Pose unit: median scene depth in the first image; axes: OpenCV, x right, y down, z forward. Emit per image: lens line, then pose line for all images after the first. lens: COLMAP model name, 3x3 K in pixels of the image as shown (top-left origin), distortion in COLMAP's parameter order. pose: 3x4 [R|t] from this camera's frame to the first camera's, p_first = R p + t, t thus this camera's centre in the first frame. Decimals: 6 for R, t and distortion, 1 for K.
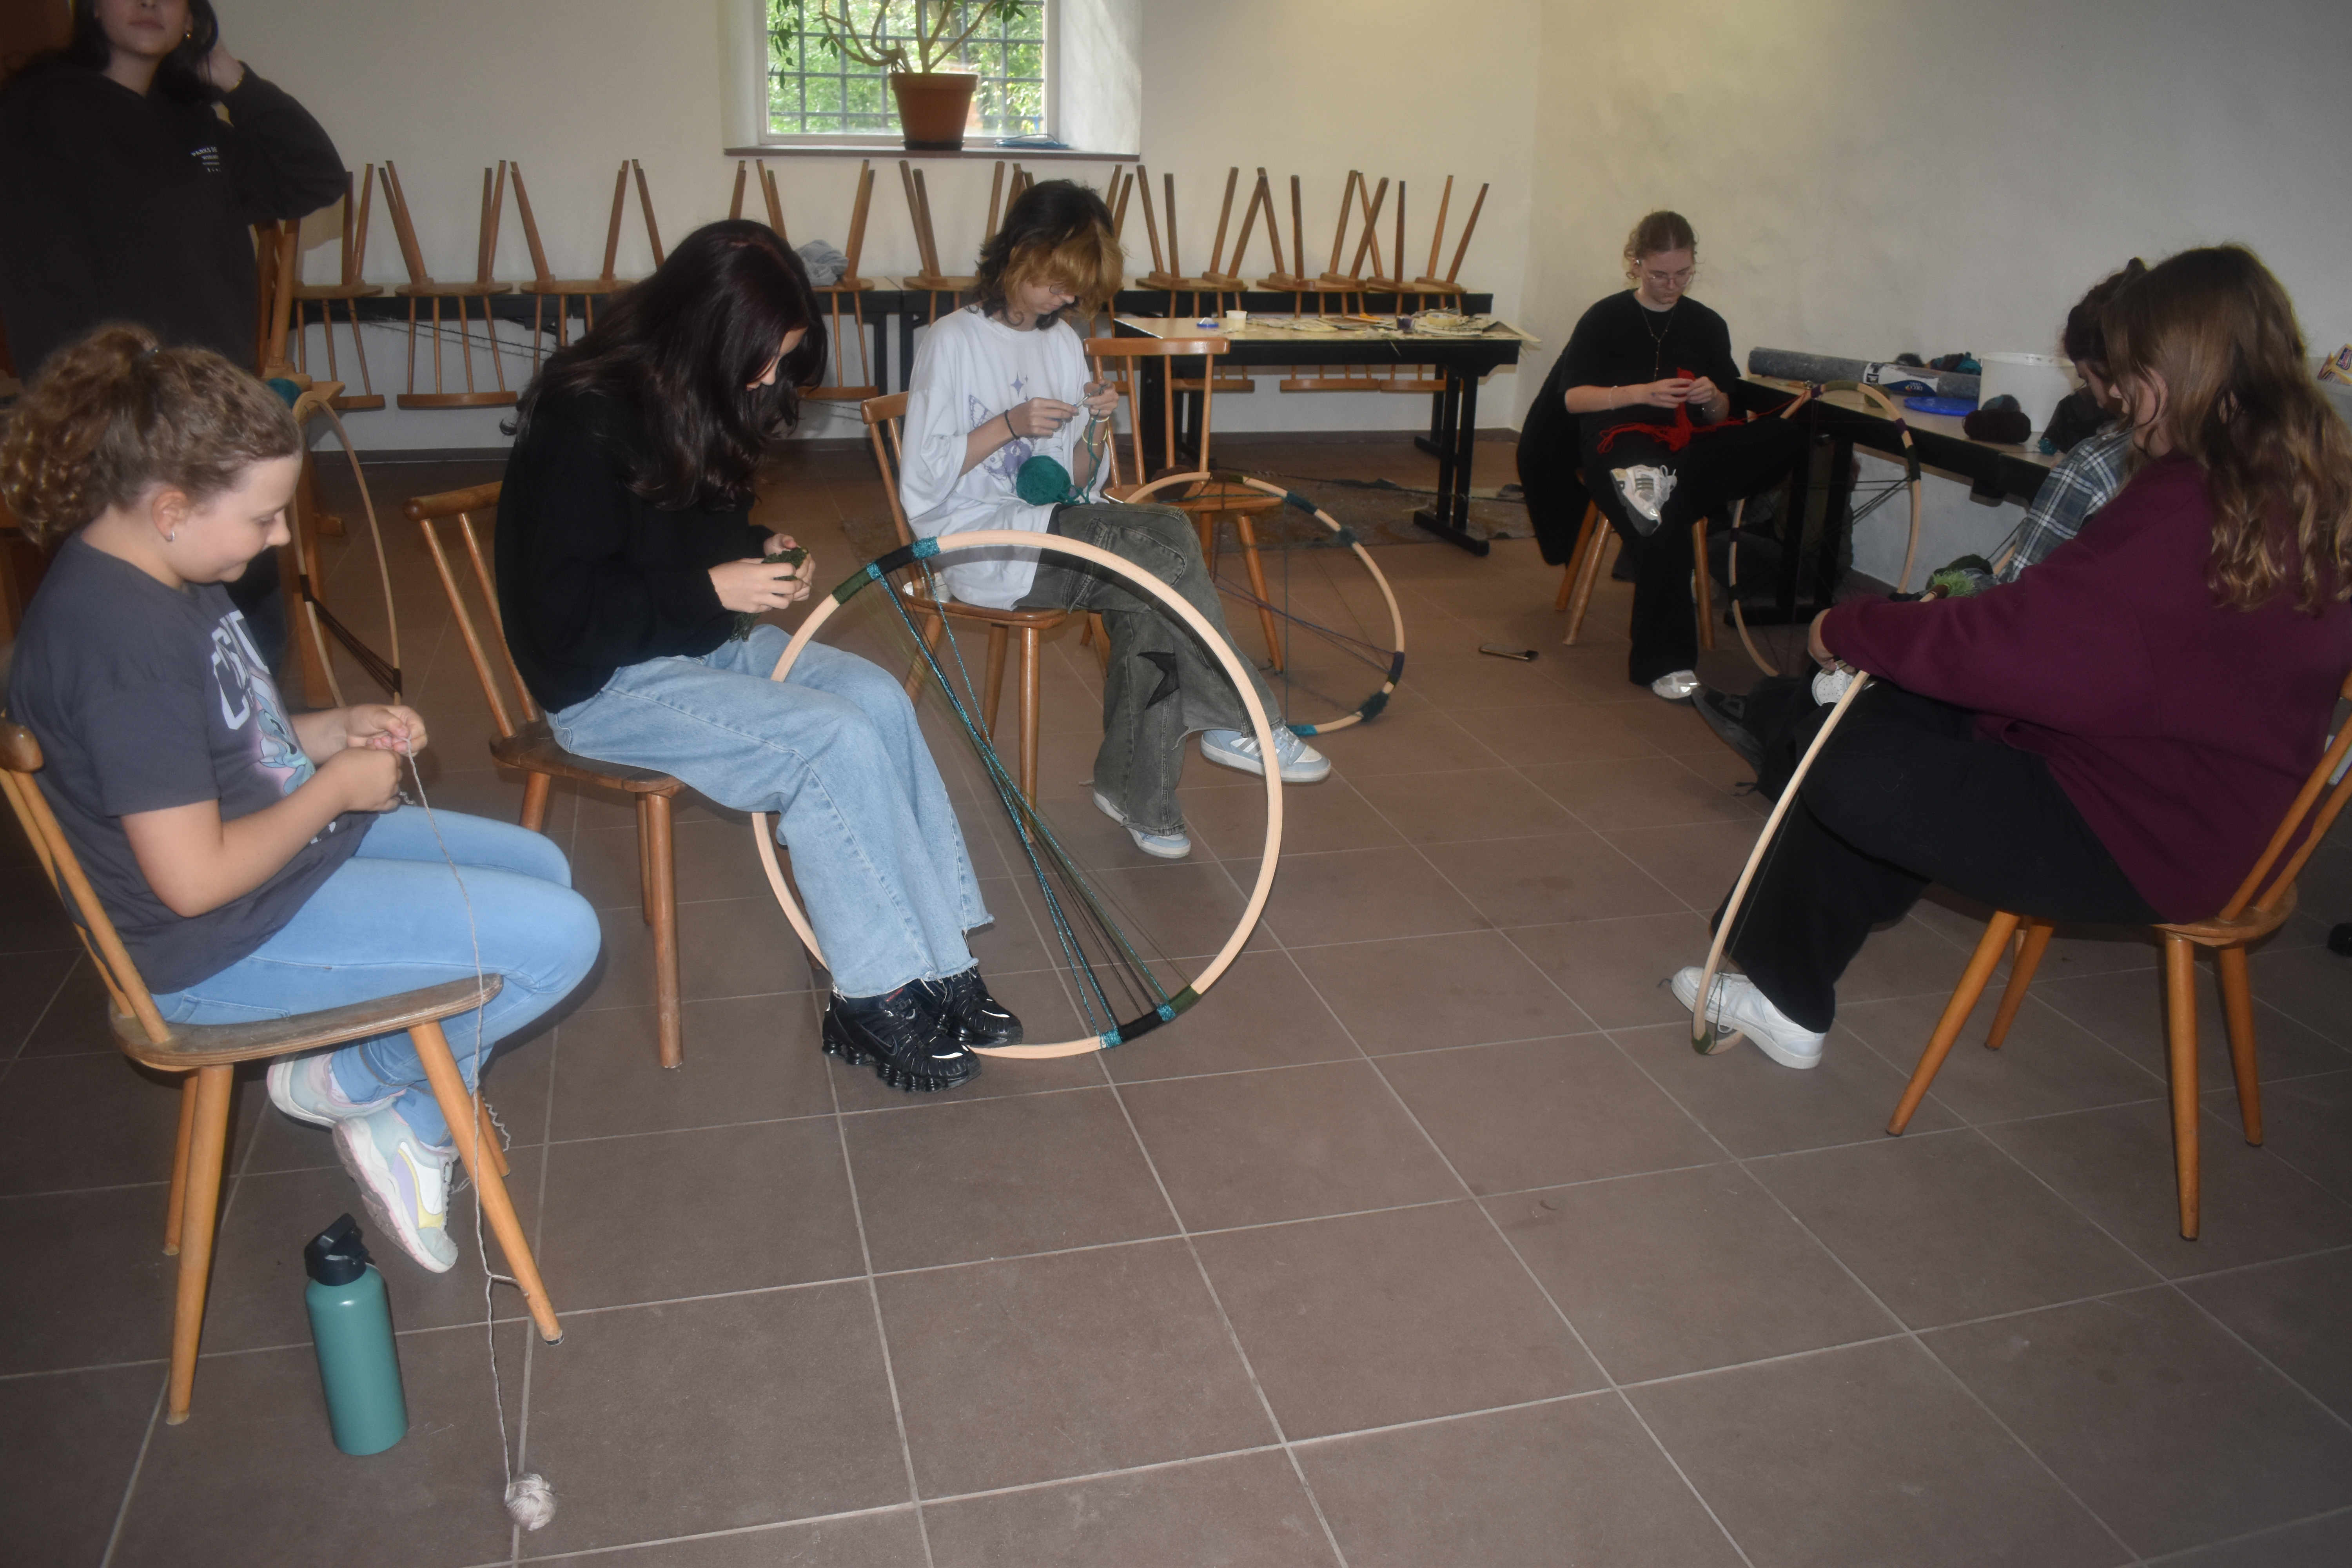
lens RADIAL K [[1835.3, 0, 1176.0], [0, 1835.3, 784.0], [0, 0, 1]] dist [-0.093921, 0.013709]
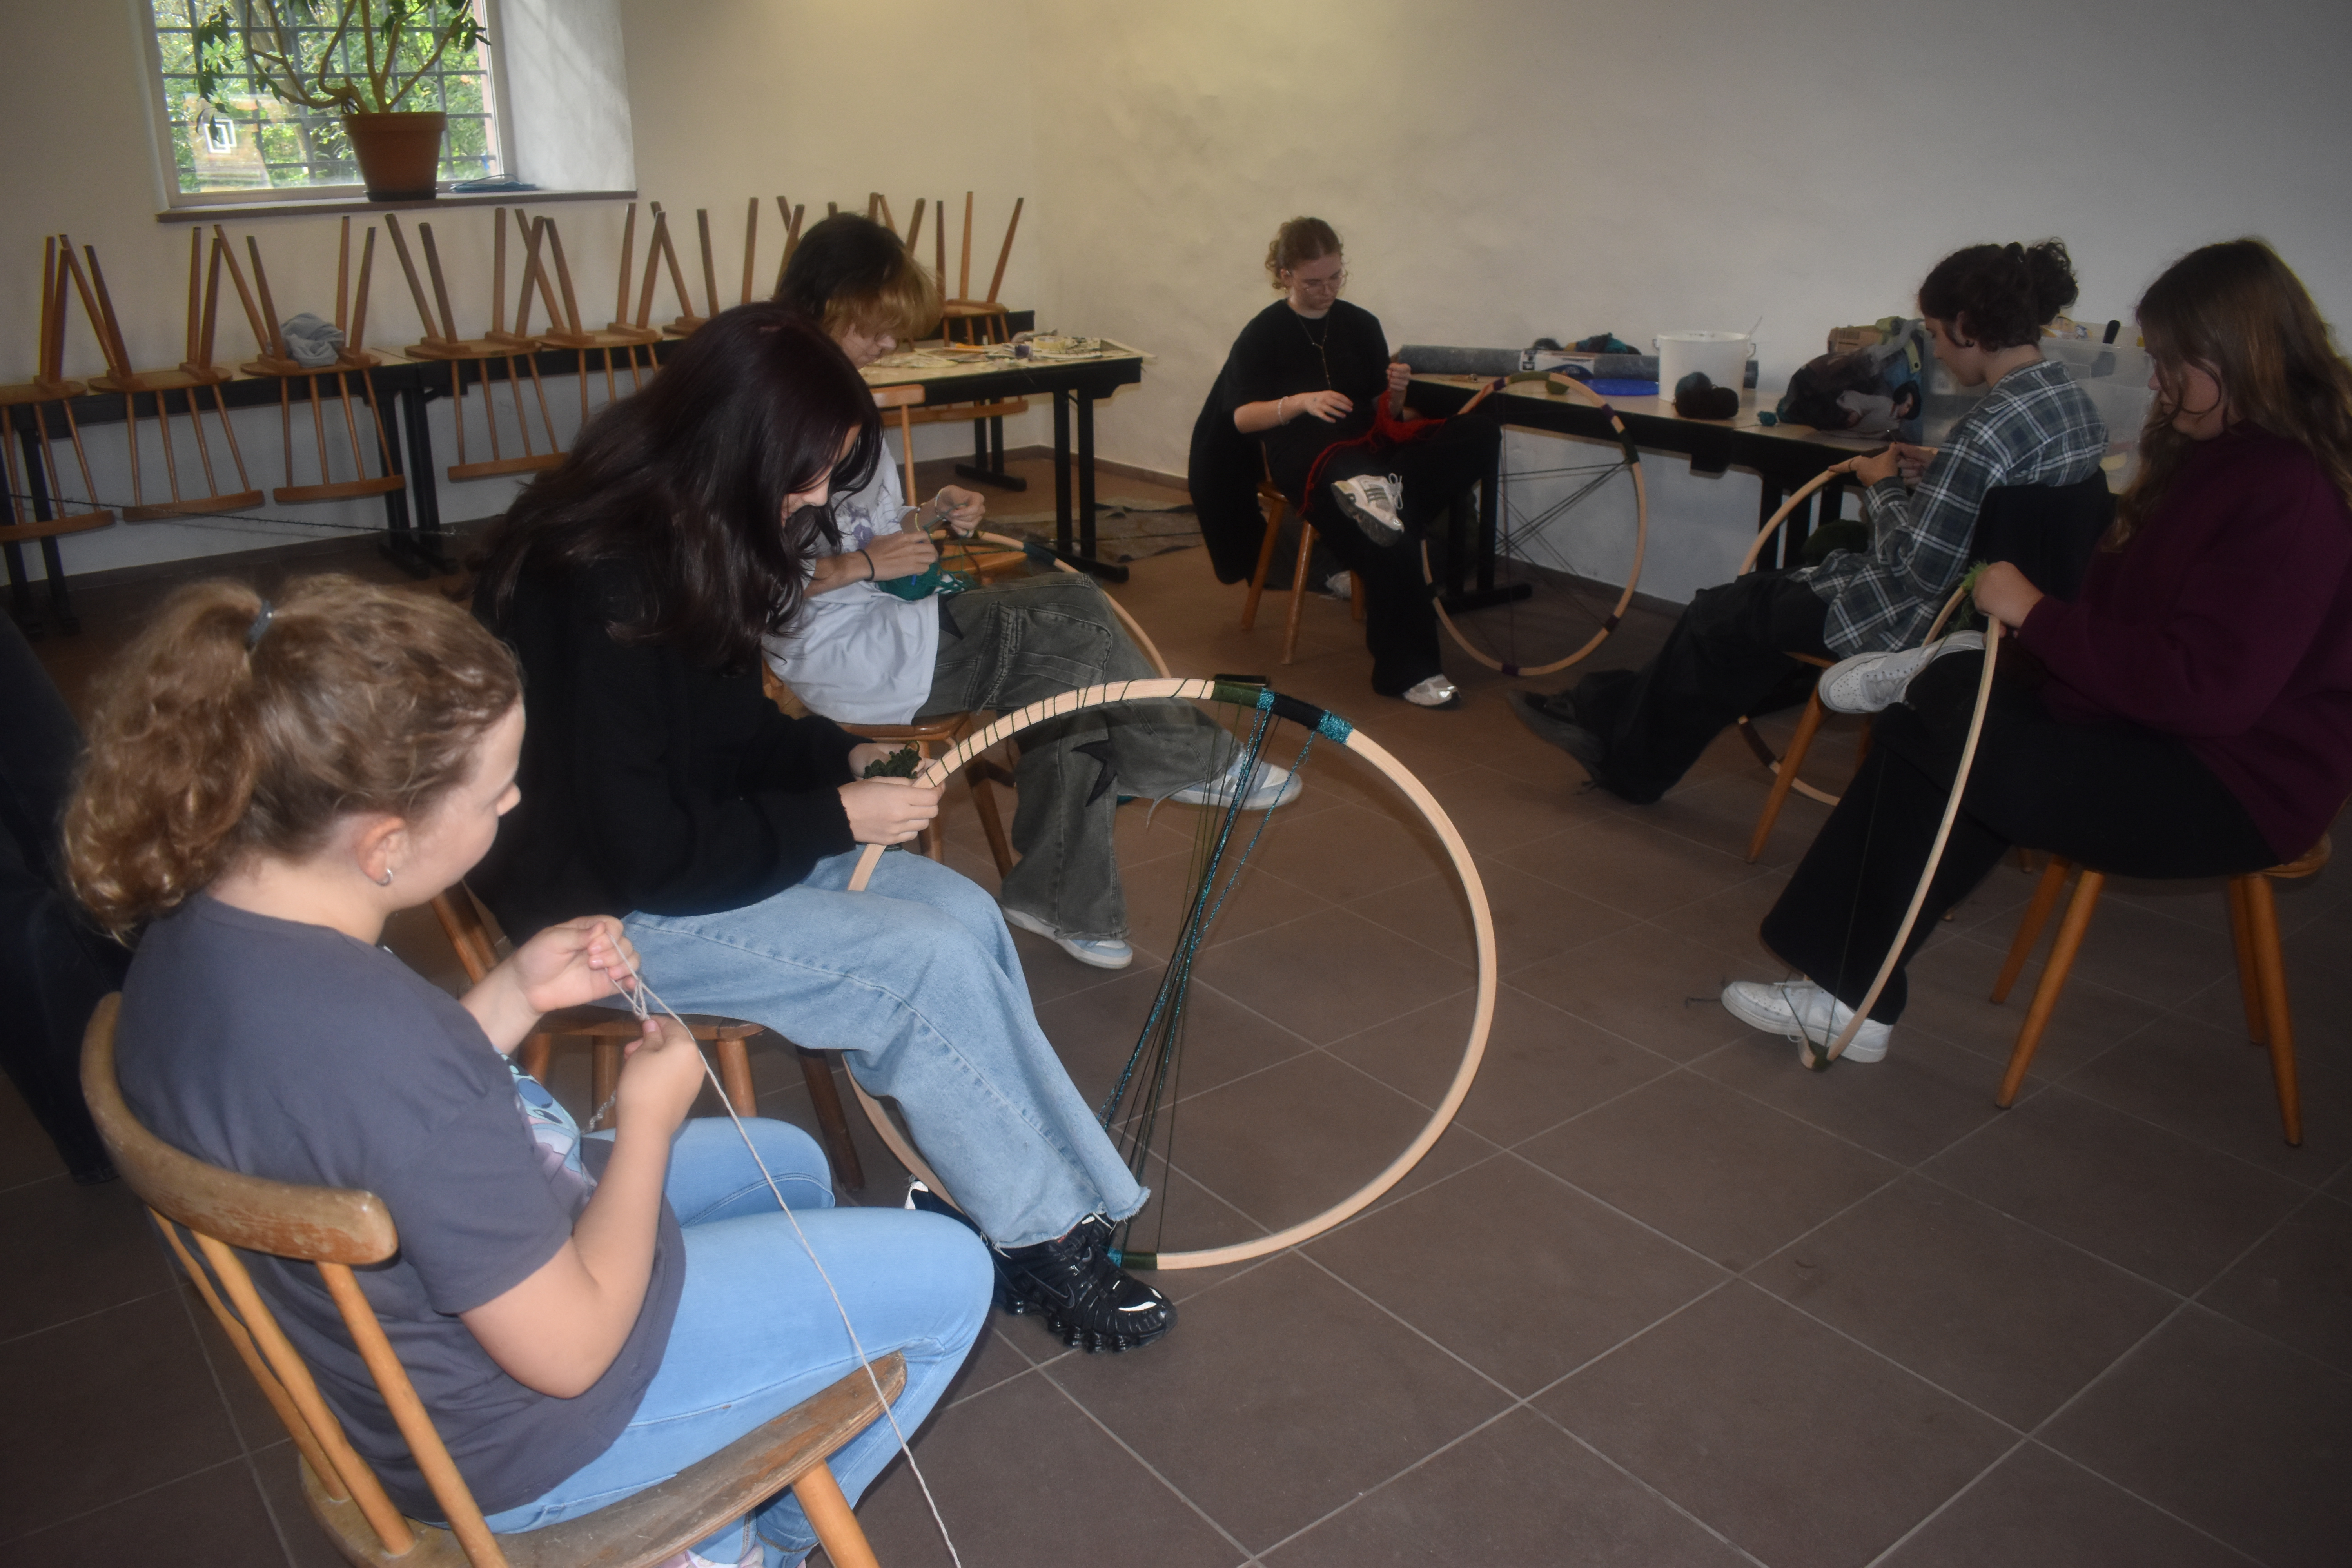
lens RADIAL K [[1838.8, 0, 1176.0], [0, 1838.8, 784.0], [0, 0, 1]] dist [-0.094310, 0.013996]
pose [[0.926036, -0.159416, 0.342117, -0.193293], [0.160947, 0.986668, 0.024108, -0.047695], [-0.341400, 0.032738, 0.939348, 0.100923]]
